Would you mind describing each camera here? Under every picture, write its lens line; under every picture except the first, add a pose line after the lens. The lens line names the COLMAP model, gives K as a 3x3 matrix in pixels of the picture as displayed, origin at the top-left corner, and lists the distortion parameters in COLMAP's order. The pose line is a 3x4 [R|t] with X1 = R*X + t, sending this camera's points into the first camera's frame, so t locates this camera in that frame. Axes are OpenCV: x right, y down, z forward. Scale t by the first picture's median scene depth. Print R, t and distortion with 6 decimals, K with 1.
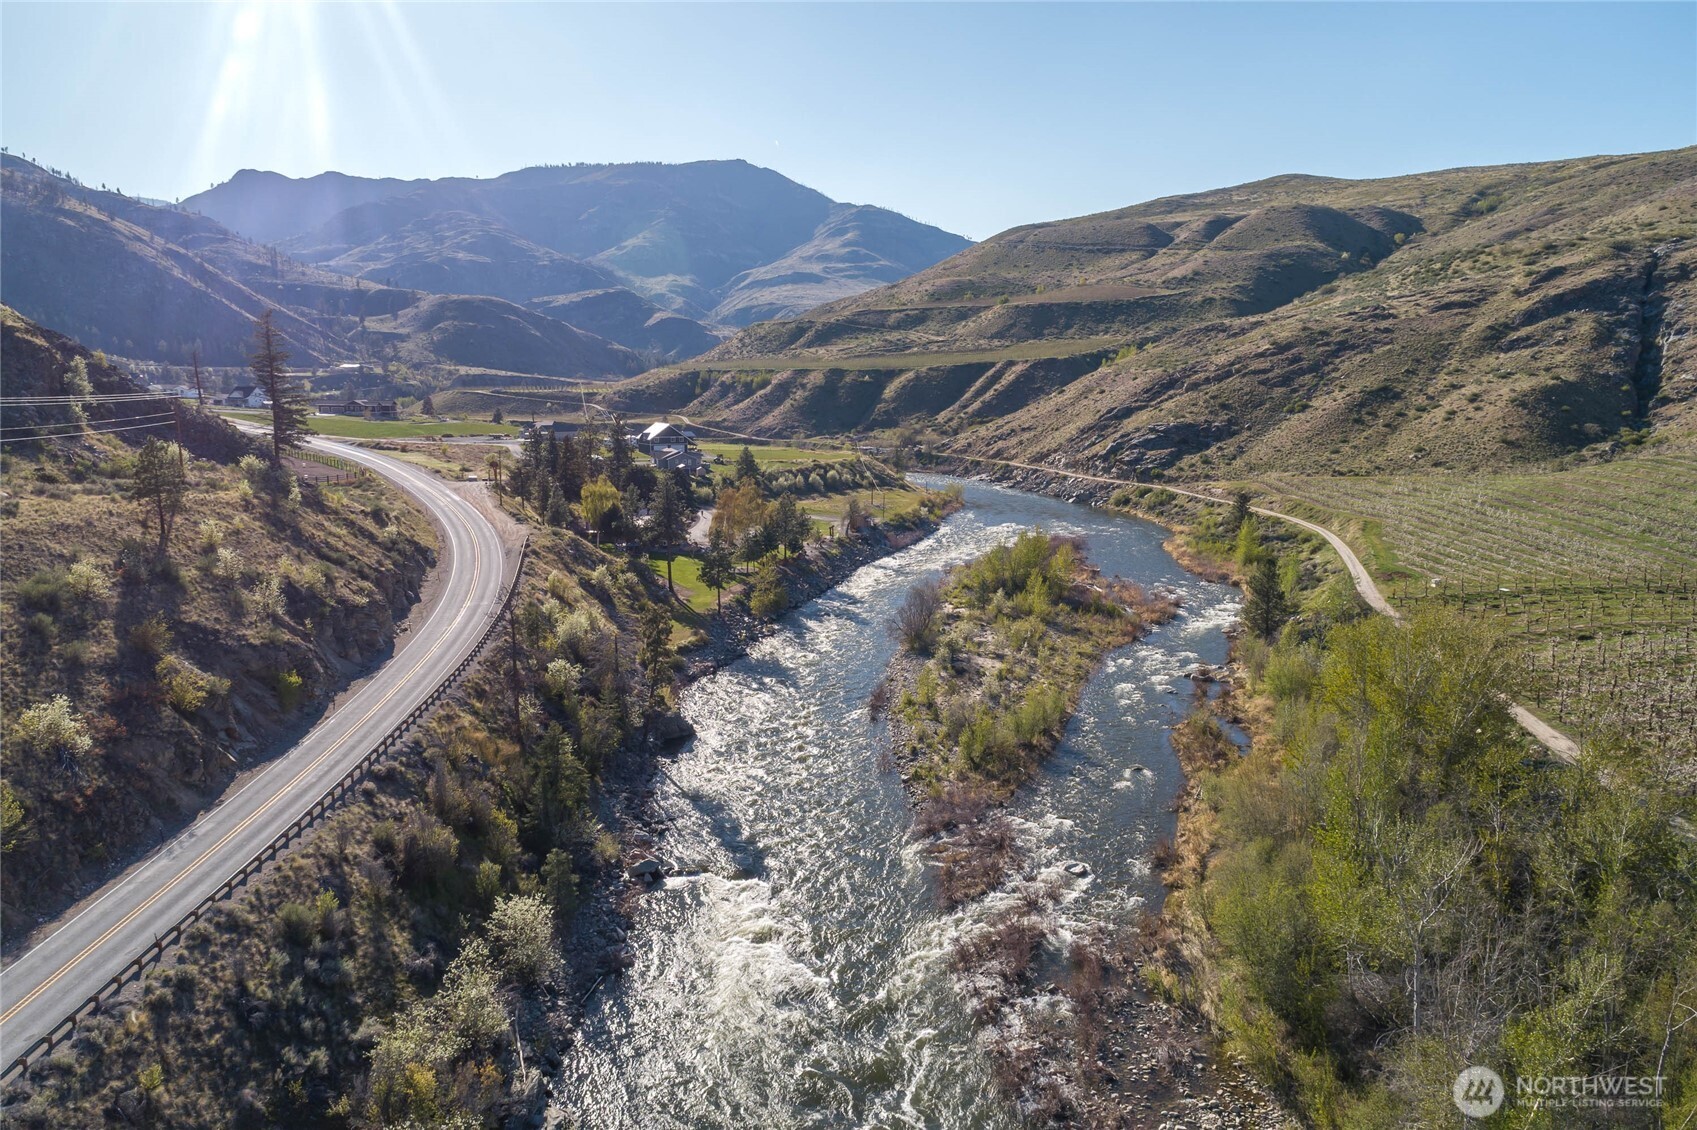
lens RADIAL K [[1090.9, 0, 848.8], [0, 1090.9, 573.8], [0, 0, 1]] dist [0.180137, -0.168748]
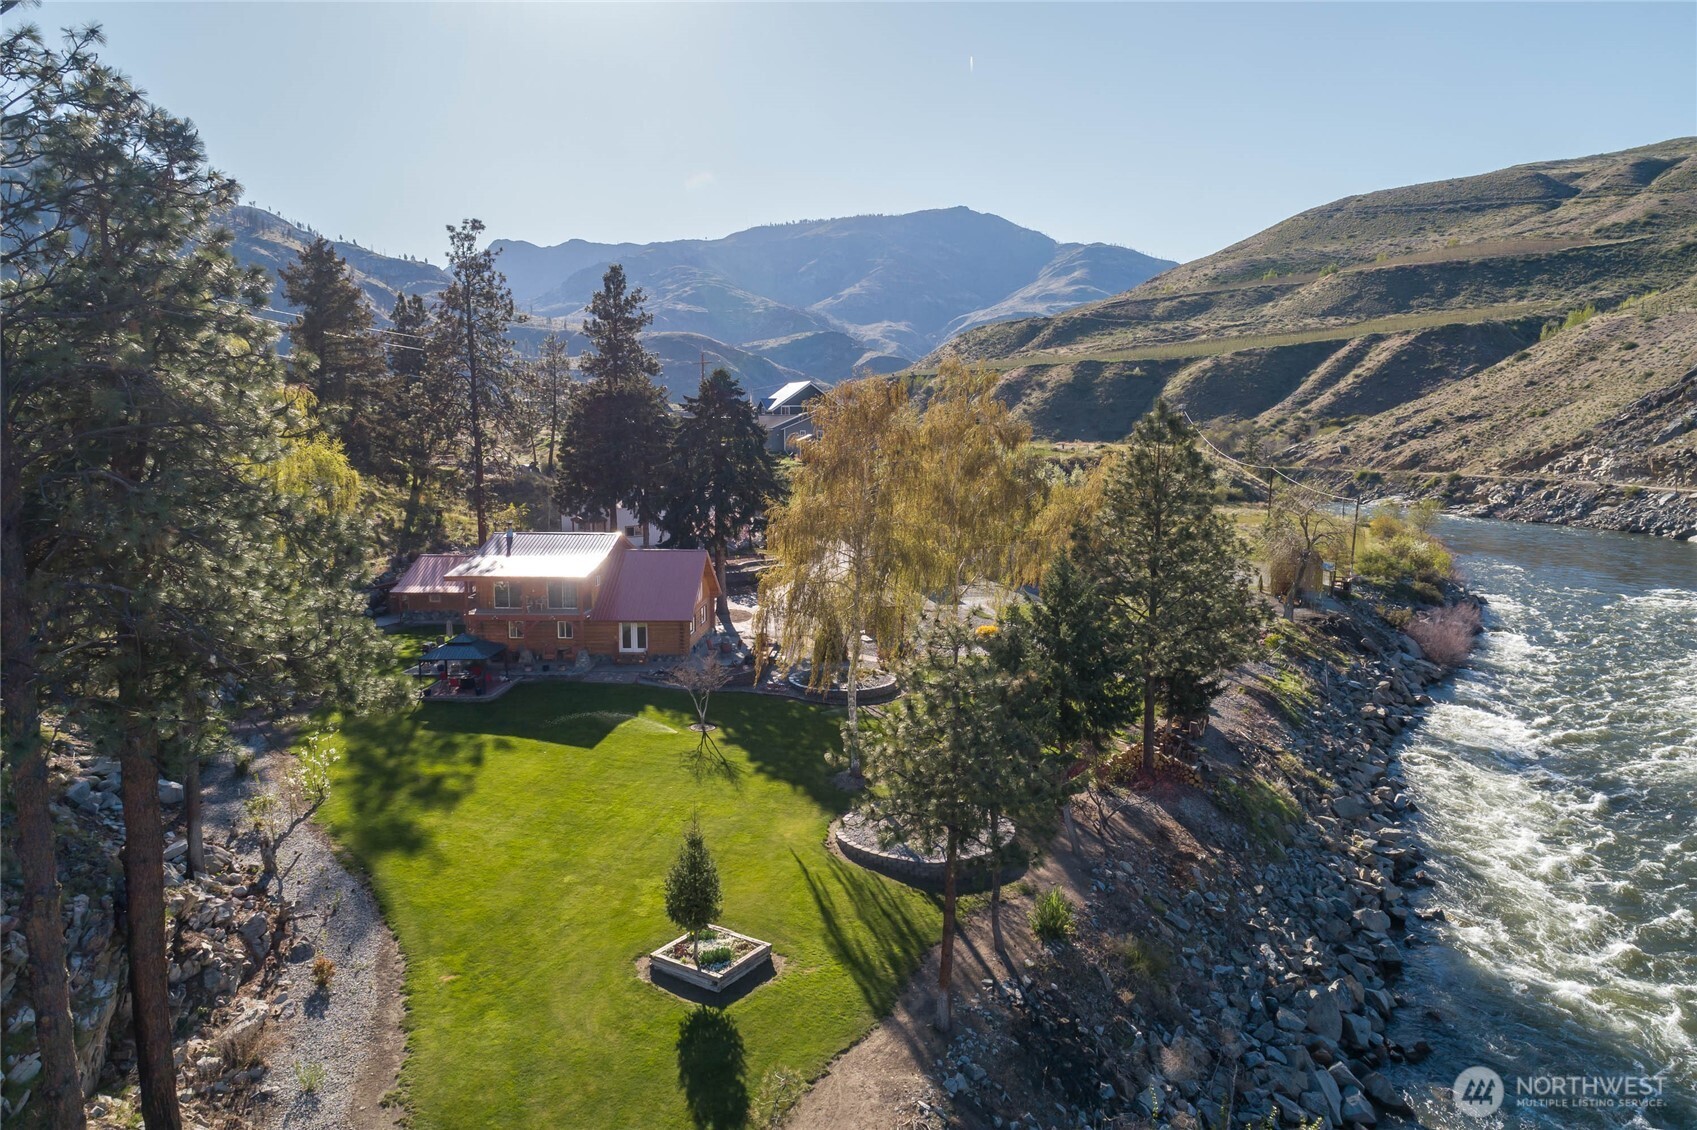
lens RADIAL K [[1090.9, 0, 848.8], [0, 1090.9, 573.8], [0, 0, 1]] dist [0.180137, -0.168748]
pose [[0.981675, 0.019241, -0.189588, -0.023915], [-0.028856, 0.998426, -0.048084, -0.011205], [0.188364, 0.052673, 0.980686, 0.259540]]
